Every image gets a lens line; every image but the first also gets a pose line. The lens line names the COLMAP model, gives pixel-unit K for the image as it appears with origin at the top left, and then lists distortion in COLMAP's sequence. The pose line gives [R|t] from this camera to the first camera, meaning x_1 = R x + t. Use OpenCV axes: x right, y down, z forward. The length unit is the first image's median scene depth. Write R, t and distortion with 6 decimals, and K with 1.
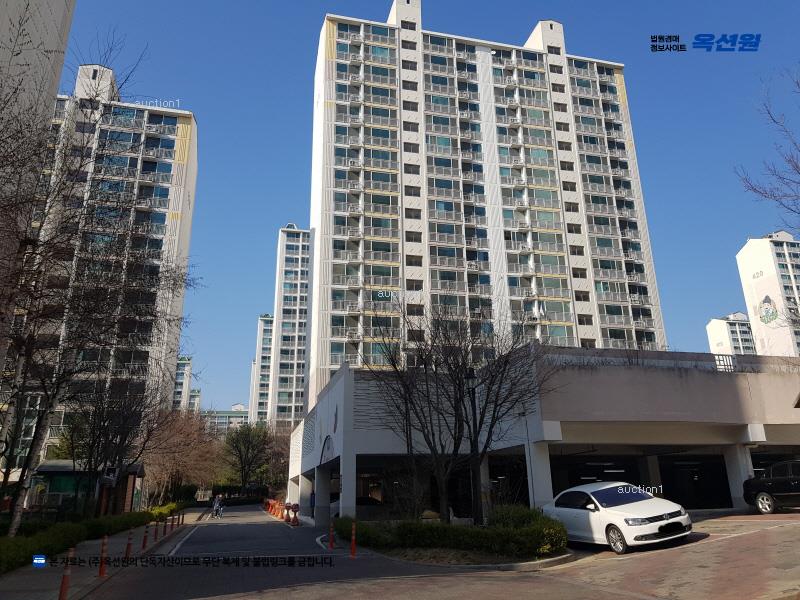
lens RADIAL K [[619.7, 0, 402.8], [0, 619.7, 287.9], [0, 0, 1]] dist [0.074955, -0.114623]
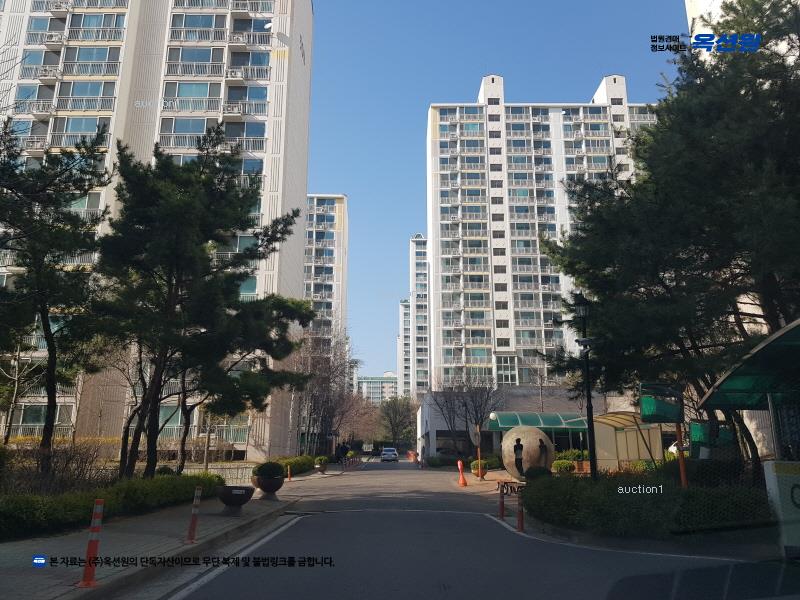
lens RADIAL K [[604.3, 0, 357.4], [0, 604.3, 296.1], [0, 0, 1]] dist [0.075543, -0.105720]
pose [[0.953599, -0.046516, -0.297464, 0.105078], [0.067021, 0.996000, 0.059103, -0.115040], [0.293525, -0.076297, 0.952902, -0.358031]]
